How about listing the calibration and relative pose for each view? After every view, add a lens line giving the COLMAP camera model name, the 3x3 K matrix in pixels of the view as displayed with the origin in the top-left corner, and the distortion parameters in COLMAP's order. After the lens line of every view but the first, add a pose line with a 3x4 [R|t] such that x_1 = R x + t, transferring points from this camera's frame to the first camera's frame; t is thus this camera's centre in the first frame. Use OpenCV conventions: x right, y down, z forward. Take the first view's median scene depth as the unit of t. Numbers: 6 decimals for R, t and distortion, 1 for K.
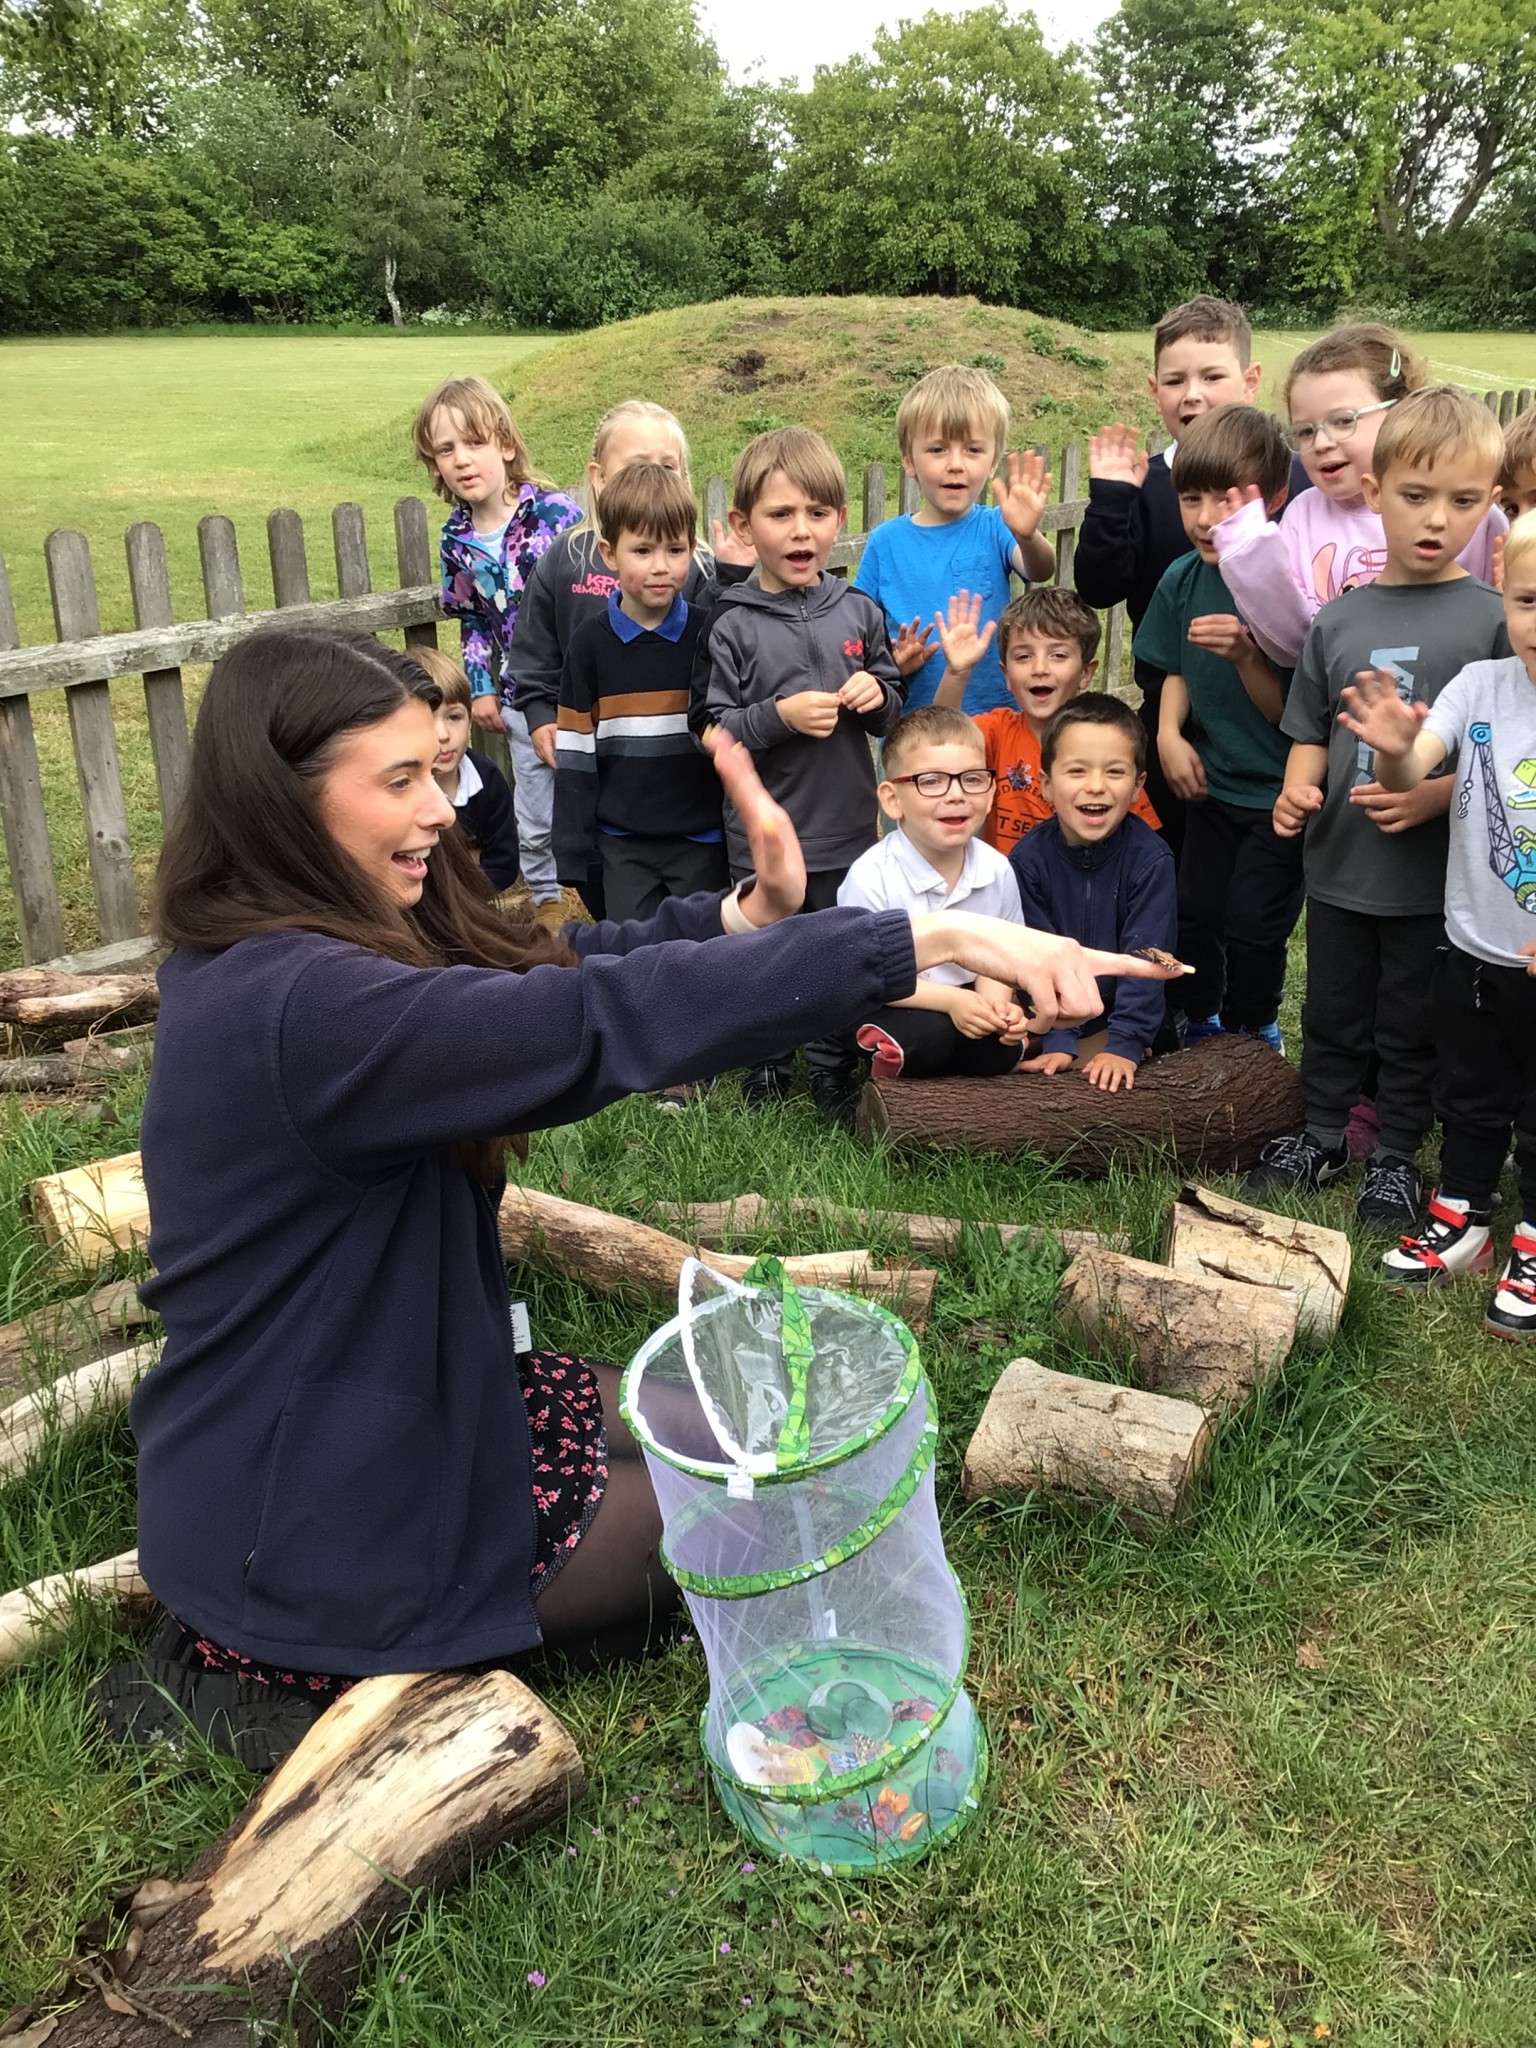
lens RADIAL K [[1707.6, 0, 768.0], [0, 1707.6, 1024.0], [0, 0, 1]] dist [0.022463, -0.002016]
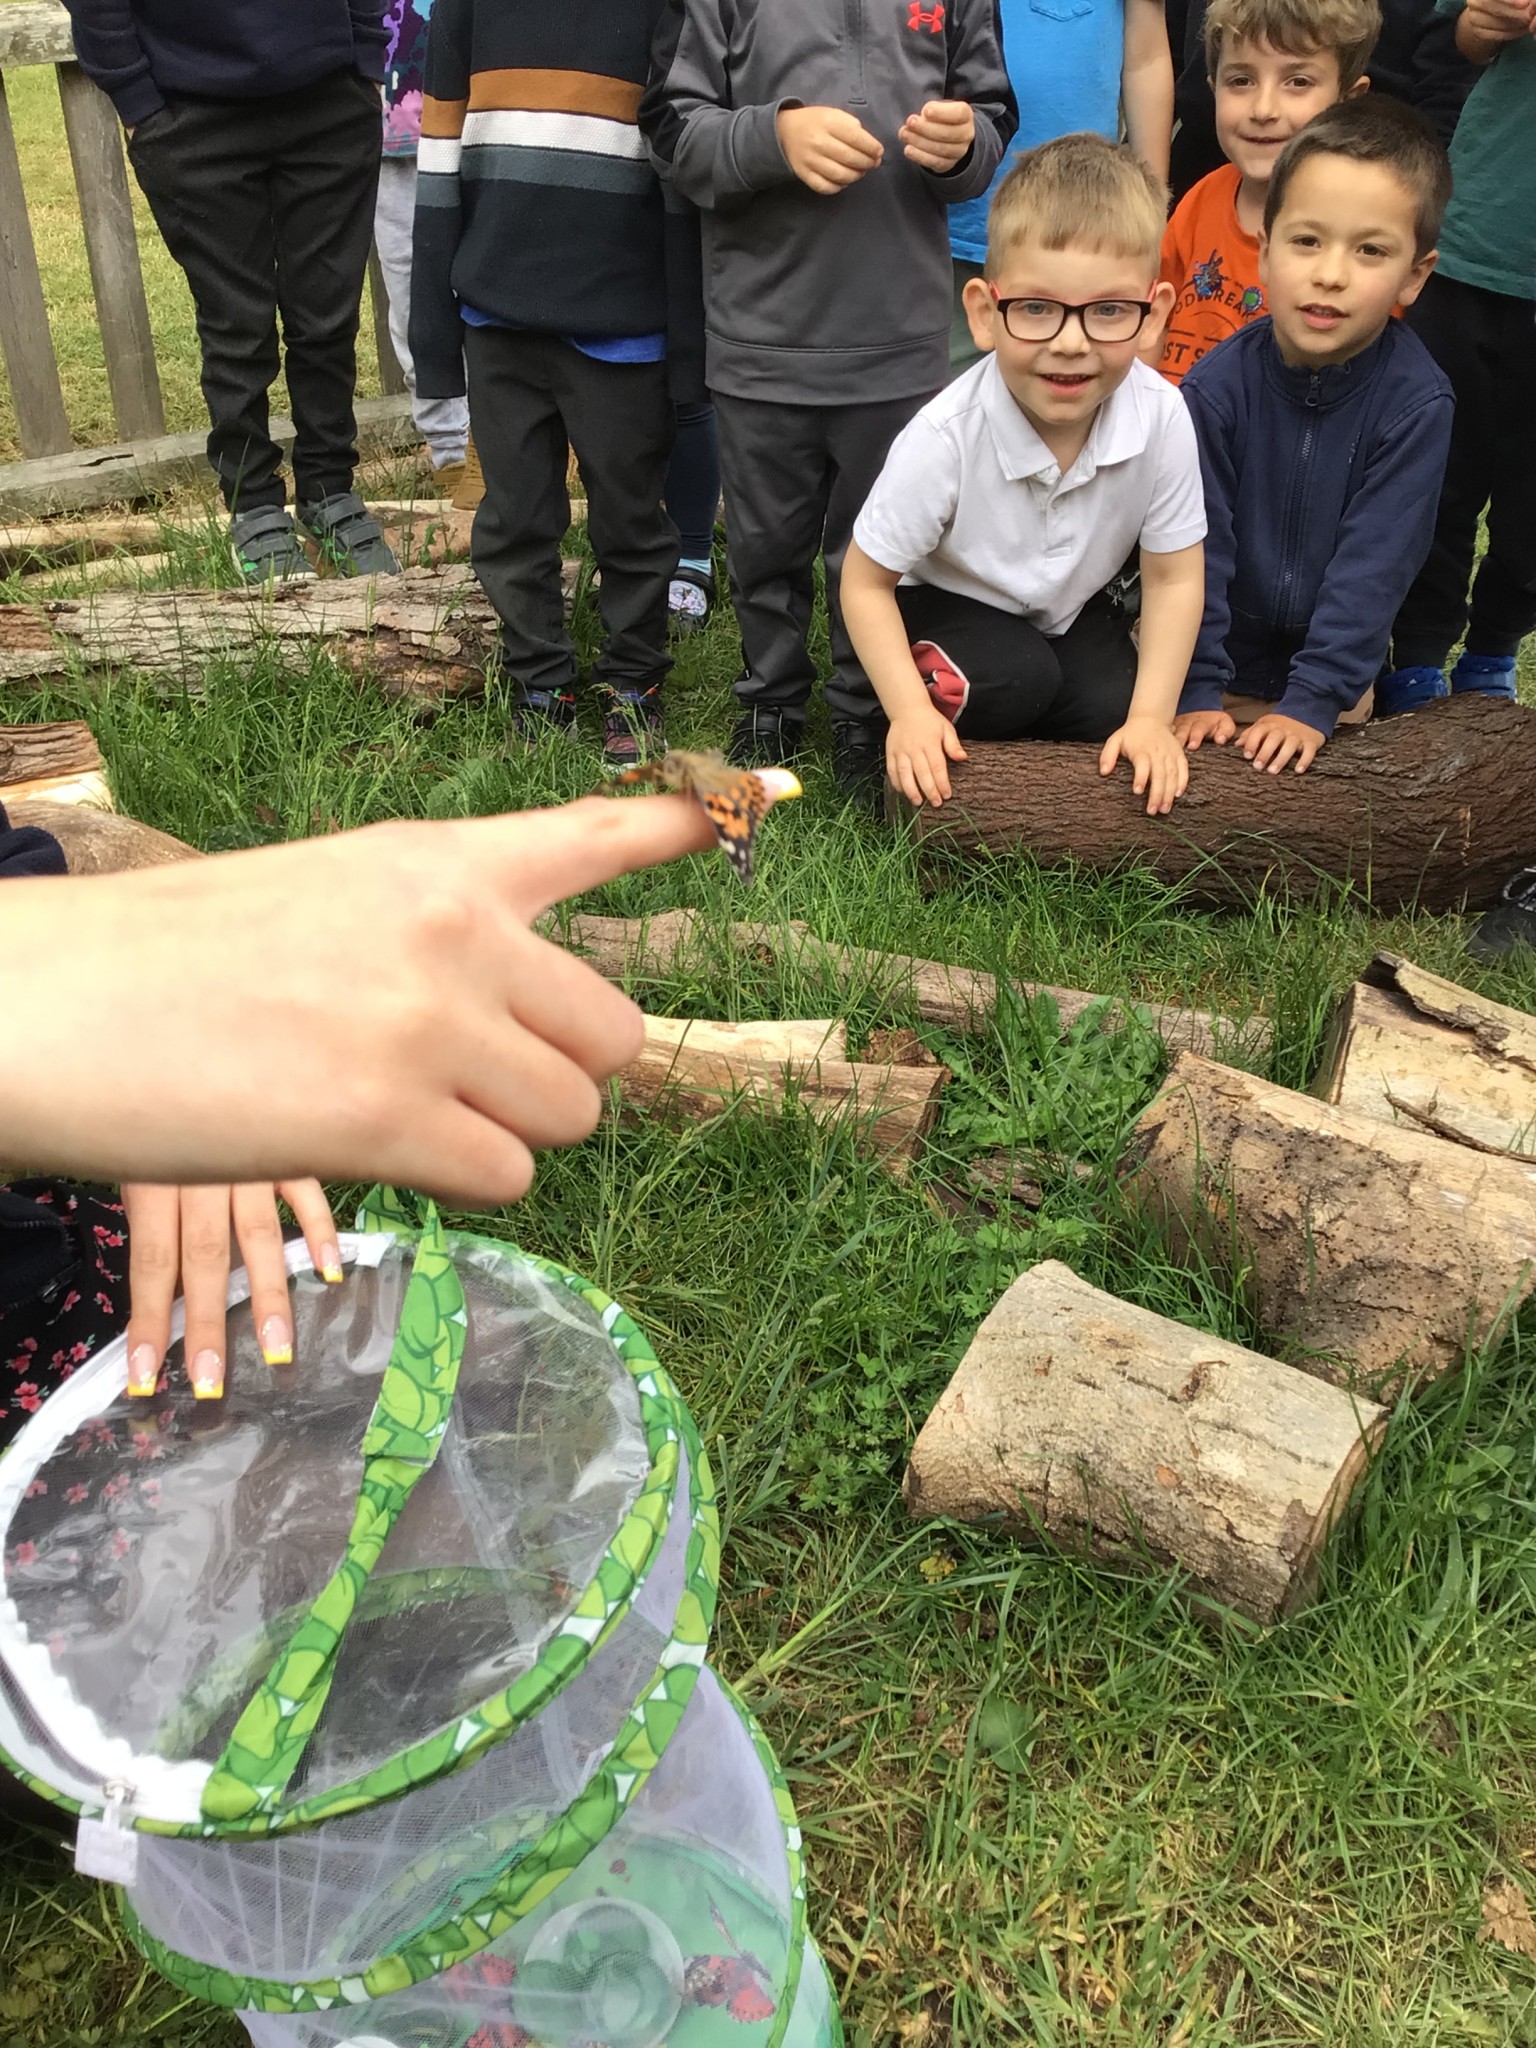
lens RADIAL K [[1707.6, 0, 768.0], [0, 1707.6, 1024.0], [0, 0, 1]] dist [0.022463, -0.002016]
pose [[0.993262, 0.071183, -0.091450, 0.099172], [-0.049340, 0.973780, 0.222077, -0.003635], [0.104860, -0.216069, 0.970731, 0.436961]]
